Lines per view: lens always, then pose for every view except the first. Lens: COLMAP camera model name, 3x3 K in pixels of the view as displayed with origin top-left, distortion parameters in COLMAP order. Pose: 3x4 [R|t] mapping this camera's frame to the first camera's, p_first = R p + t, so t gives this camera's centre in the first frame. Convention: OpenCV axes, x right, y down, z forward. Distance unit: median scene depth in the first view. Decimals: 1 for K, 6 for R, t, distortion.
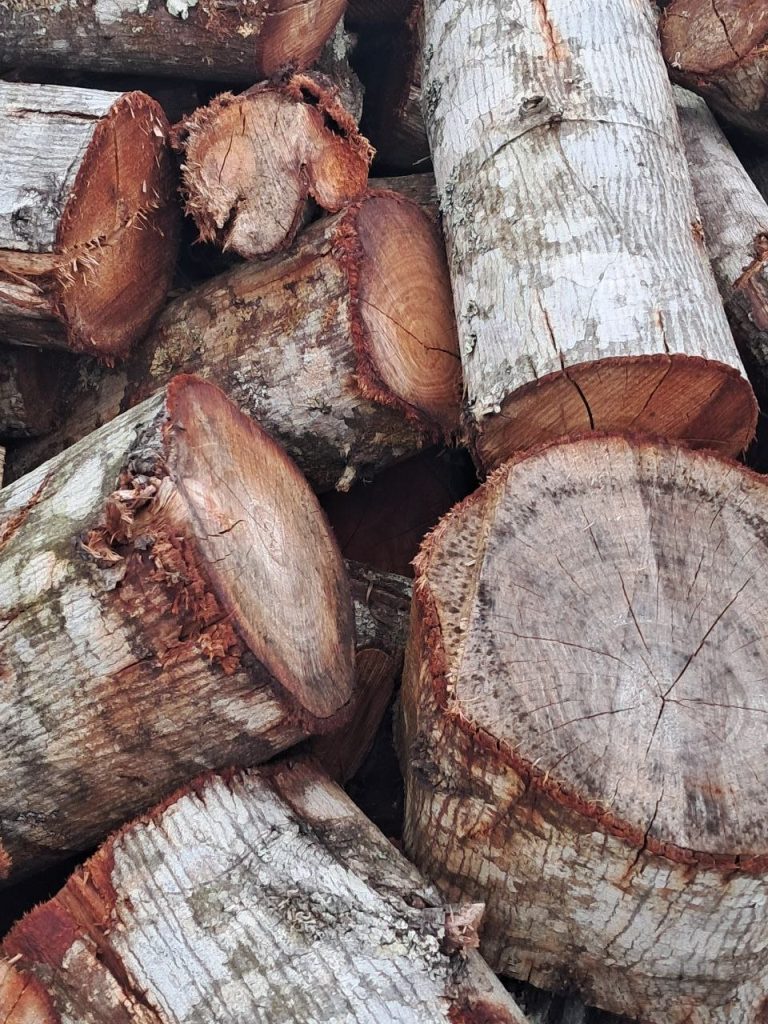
lens RADIAL K [[1605.9, 0, 363.7], [0, 1605.9, 508.8], [0, 0, 1]] dist [0.242159, -0.830851]
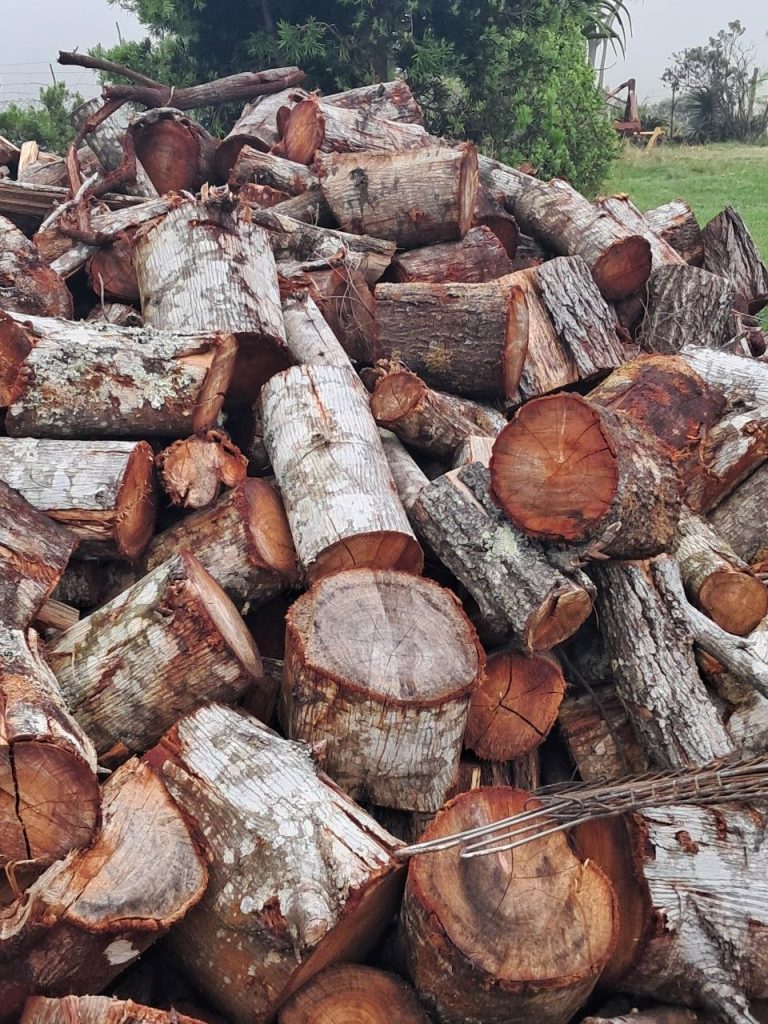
lens RADIAL K [[1605.9, 0, 363.7], [0, 1605.9, 508.8], [0, 0, 1]] dist [0.242159, -0.830851]
pose [[0.988585, -0.062941, 0.136890, -0.168155], [0.092334, 0.971045, -0.220330, 0.405723], [-0.119059, 0.230454, 0.965772, -1.338873]]
